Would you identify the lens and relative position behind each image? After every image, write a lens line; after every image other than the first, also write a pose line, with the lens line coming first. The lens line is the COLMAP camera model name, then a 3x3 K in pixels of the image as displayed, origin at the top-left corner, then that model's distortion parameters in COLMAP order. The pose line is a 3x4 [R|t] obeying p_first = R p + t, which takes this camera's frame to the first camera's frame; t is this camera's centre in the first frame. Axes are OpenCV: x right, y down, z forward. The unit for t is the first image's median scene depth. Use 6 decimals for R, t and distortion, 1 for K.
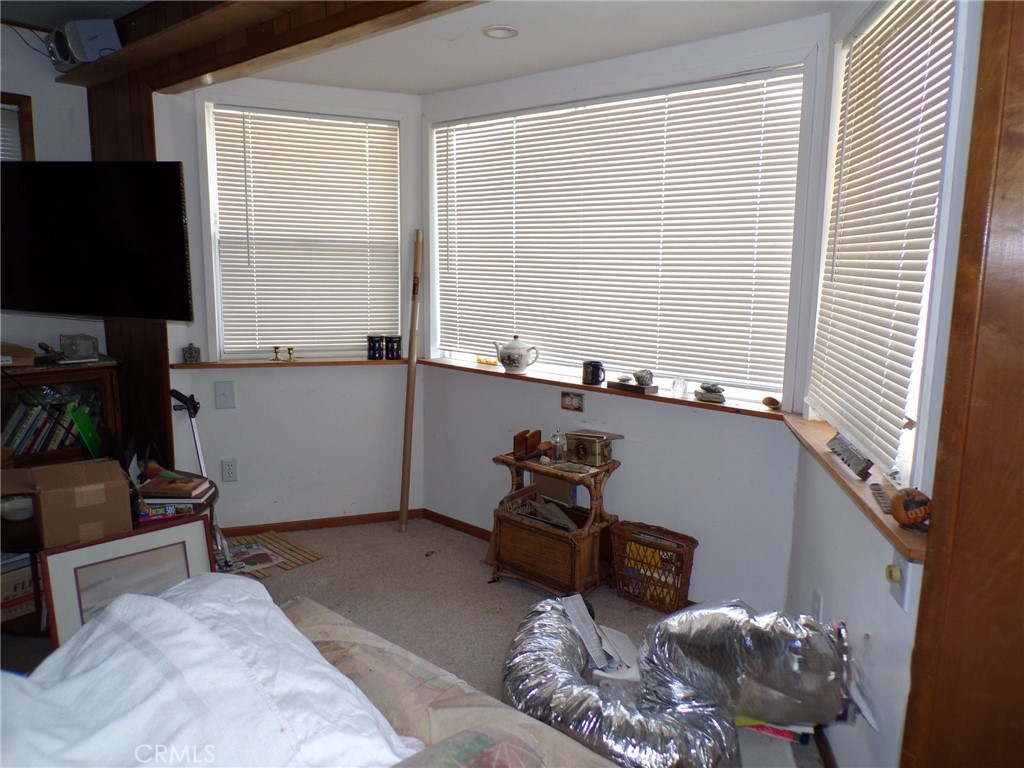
lens RADIAL K [[693.5, 0, 511.2], [0, 693.5, 385.1], [0, 0, 1]] dist [-0.002072, -0.000331]
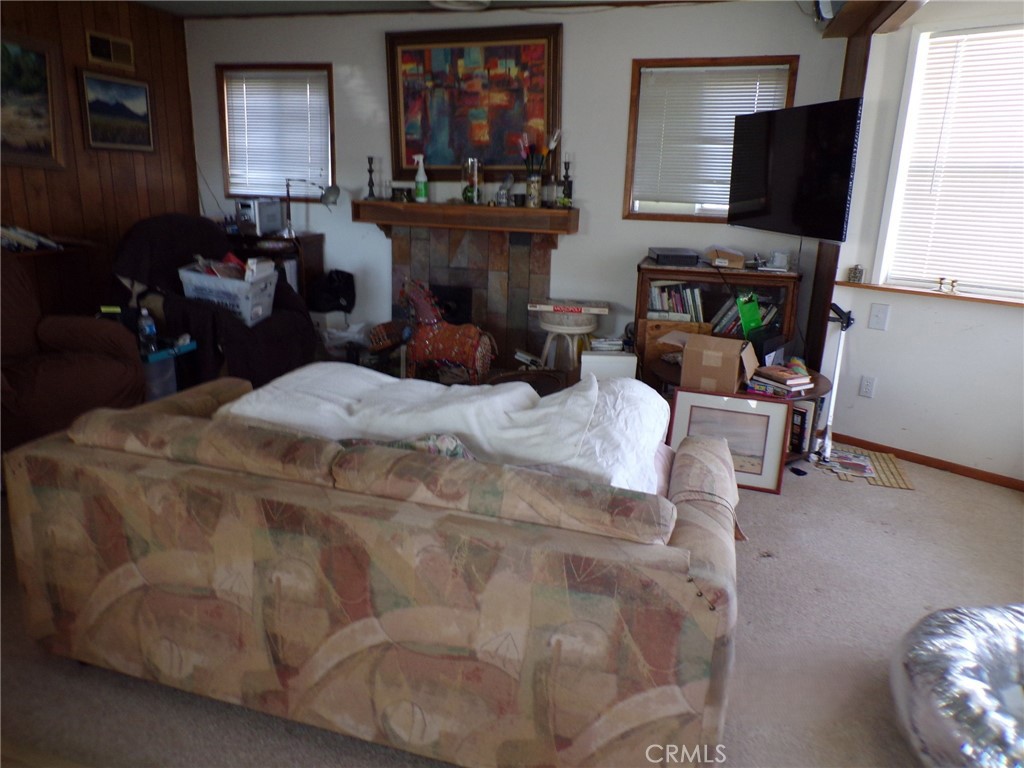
lens RADIAL K [[693.5, 0, 508.8], [0, 693.5, 381.8], [0, 0, 1]] dist [-0.002072, -0.000331]
pose [[0.431931, 0.239798, -0.869444, 0.306807], [-0.171319, 0.968270, 0.181945, 0.015247], [0.885486, 0.070365, 0.459307, 0.007197]]
